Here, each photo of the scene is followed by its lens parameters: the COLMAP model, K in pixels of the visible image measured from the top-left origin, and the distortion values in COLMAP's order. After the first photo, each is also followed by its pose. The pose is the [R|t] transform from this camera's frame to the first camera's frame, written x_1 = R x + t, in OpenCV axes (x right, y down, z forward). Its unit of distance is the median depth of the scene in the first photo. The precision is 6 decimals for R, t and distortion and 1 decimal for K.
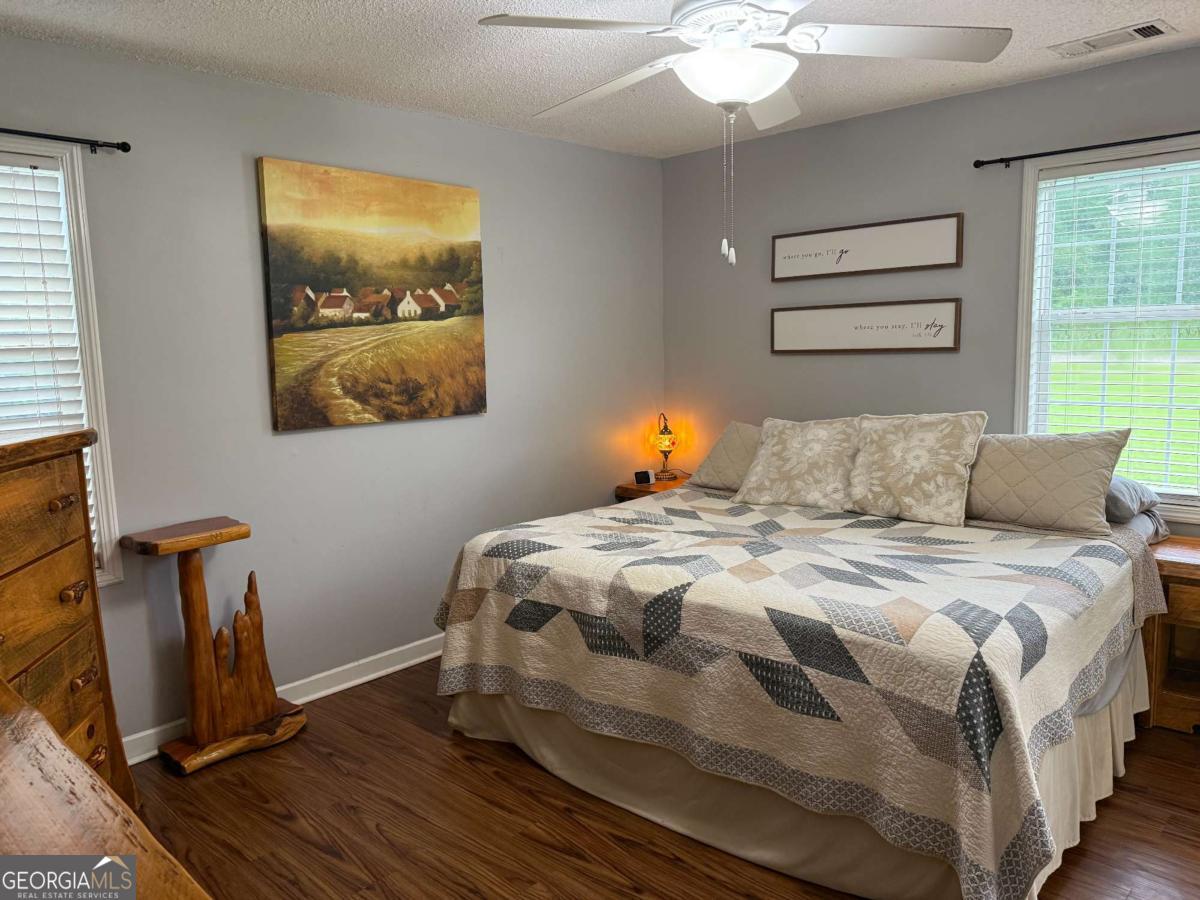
lens RADIAL K [[841.0, 0, 587.4], [0, 841.0, 462.6], [0, 0, 1]] dist [0.074191, -0.108432]
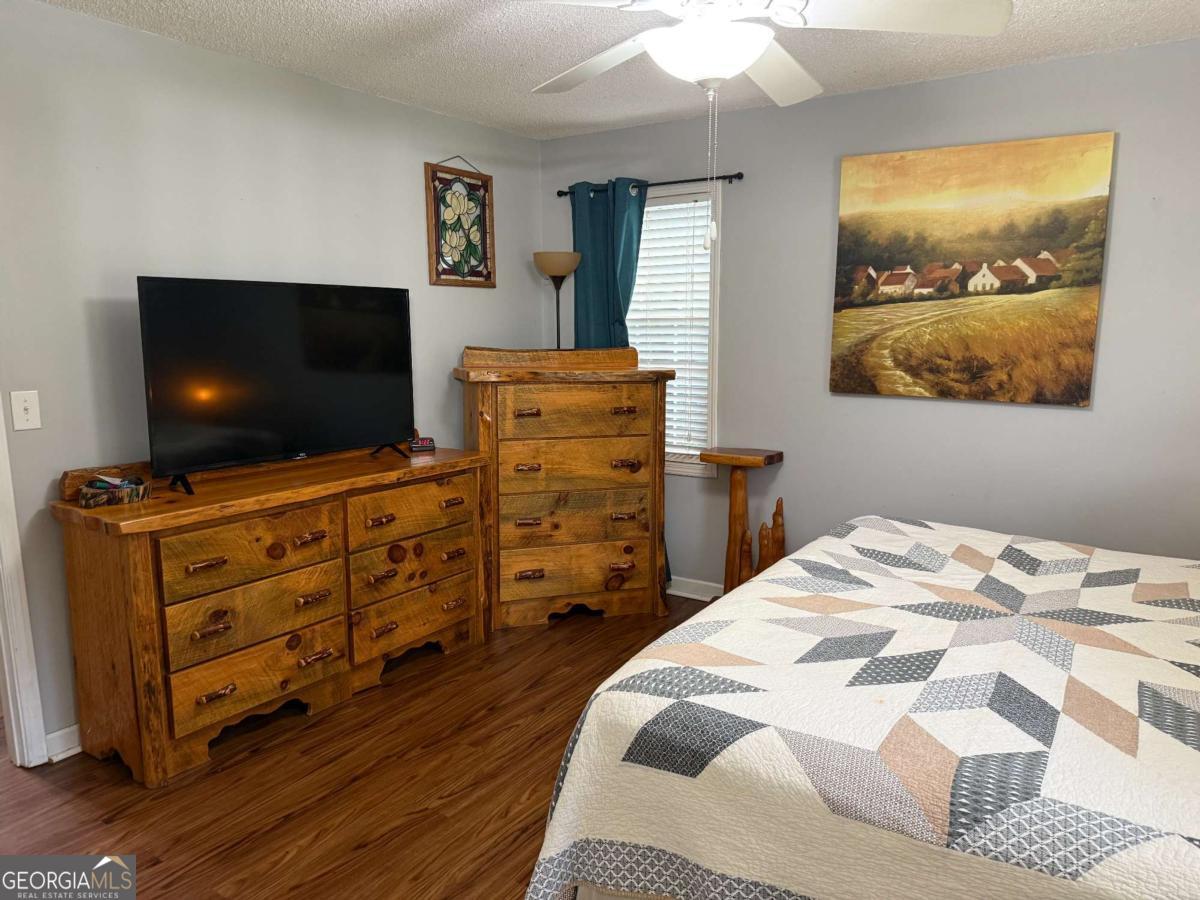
lens RADIAL K [[841.0, 0, 602.1], [0, 841.0, 449.1], [0, 0, 1]] dist [0.074191, -0.108432]
pose [[0.164560, 0.175310, -0.970663, 0.704335], [-0.146524, 0.977505, 0.151705, -0.086749], [0.975423, 0.117261, 0.186546, 0.456518]]
